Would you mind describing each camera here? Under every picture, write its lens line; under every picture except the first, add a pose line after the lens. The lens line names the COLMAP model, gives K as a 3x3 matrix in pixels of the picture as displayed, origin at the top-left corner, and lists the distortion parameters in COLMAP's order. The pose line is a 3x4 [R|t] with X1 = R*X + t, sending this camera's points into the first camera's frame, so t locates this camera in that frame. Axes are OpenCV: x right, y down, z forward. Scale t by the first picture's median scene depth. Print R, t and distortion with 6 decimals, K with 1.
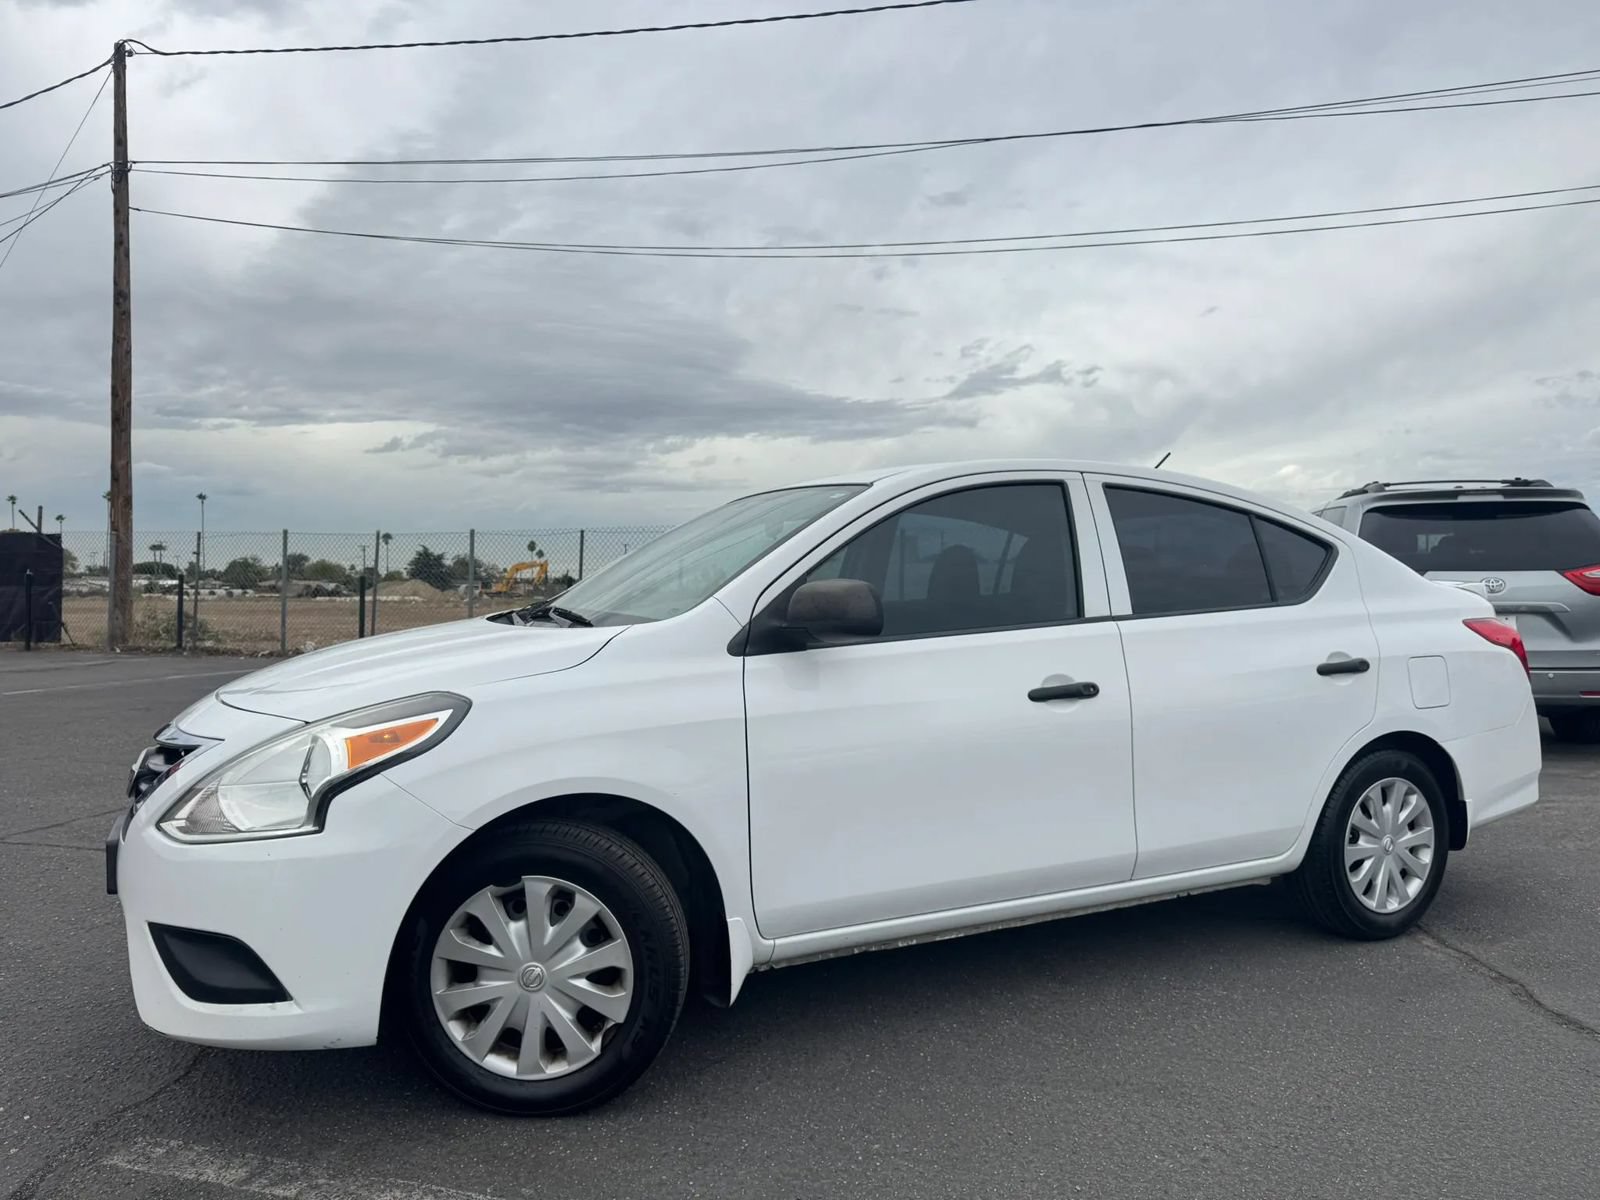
lens RADIAL K [[1114.4, 0, 789.3], [0, 1114.4, 592.3], [0, 0, 1]] dist [0.064087, -0.077083]
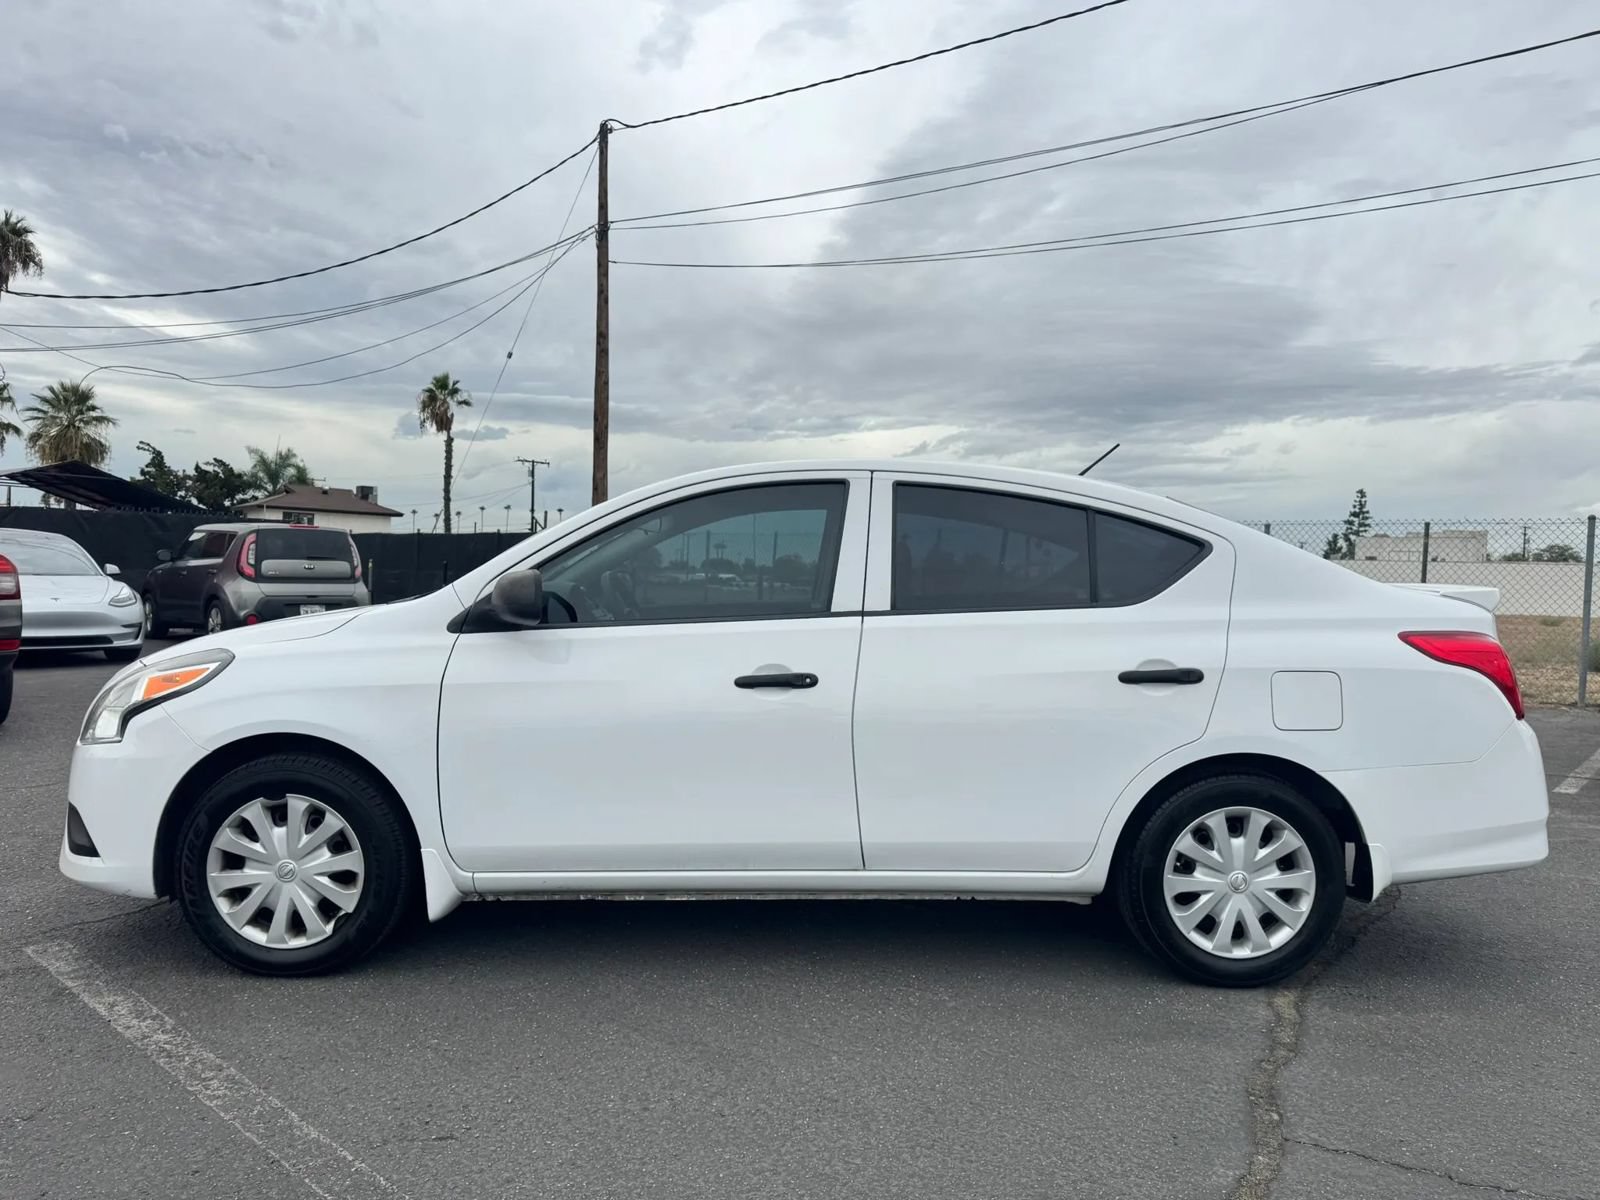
lens RADIAL K [[1114.4, 0, 787.0], [0, 1114.4, 583.2], [0, 0, 1]] dist [0.064087, -0.077083]
pose [[0.900793, 0.018131, -0.433871, 0.675269], [-0.020387, 0.999792, -0.000547, -0.002734], [0.433770, 0.009338, 0.900975, 0.054868]]
